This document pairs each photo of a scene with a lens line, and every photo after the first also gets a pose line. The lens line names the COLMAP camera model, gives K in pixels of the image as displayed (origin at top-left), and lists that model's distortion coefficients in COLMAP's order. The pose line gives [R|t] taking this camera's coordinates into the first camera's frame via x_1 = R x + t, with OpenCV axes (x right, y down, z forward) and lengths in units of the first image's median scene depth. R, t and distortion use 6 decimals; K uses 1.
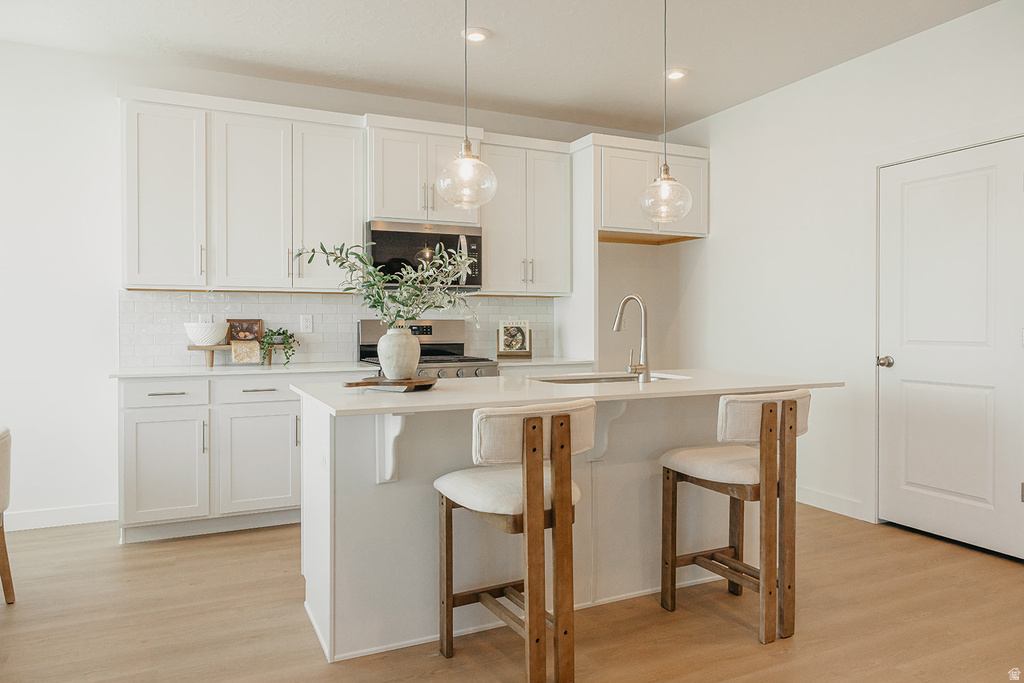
lens RADIAL K [[669.8, 0, 505.8], [0, 669.8, 336.8], [0, 0, 1]] dist [-0.004683, -0.000455]
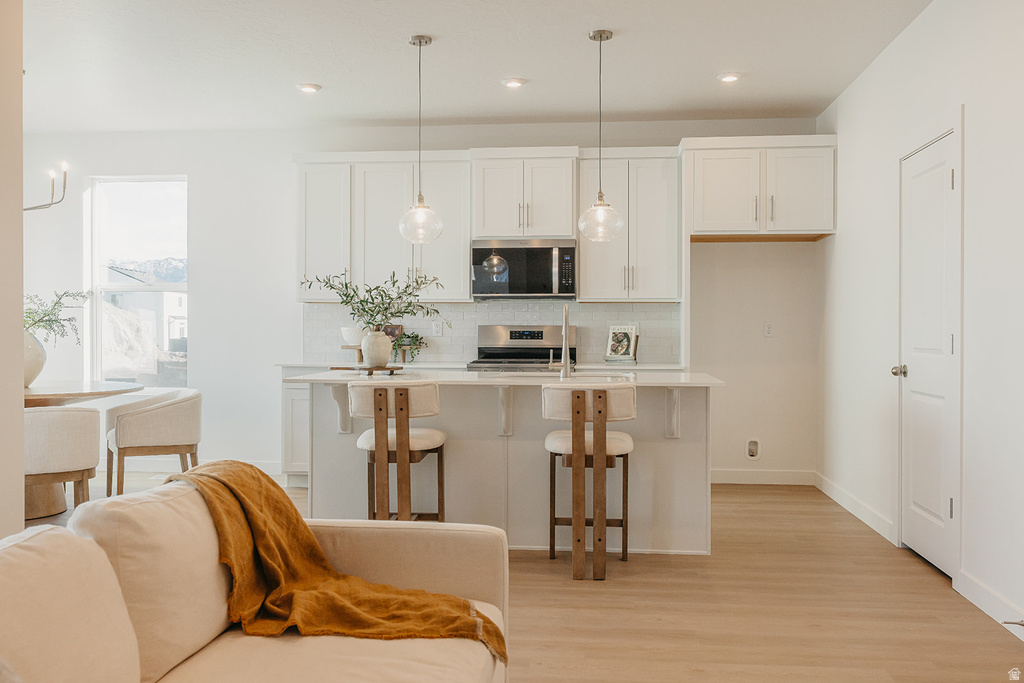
lens RADIAL K [[894.1, 0, 523.8], [0, 894.1, 347.4], [0, 0, 1]] dist [-0.013595, 0.000639]
pose [[0.857011, 0.012448, -0.515148, 0.706539], [-0.012840, 0.999914, 0.002801, 0.007631], [0.515138, 0.004214, 0.857097, -0.301162]]
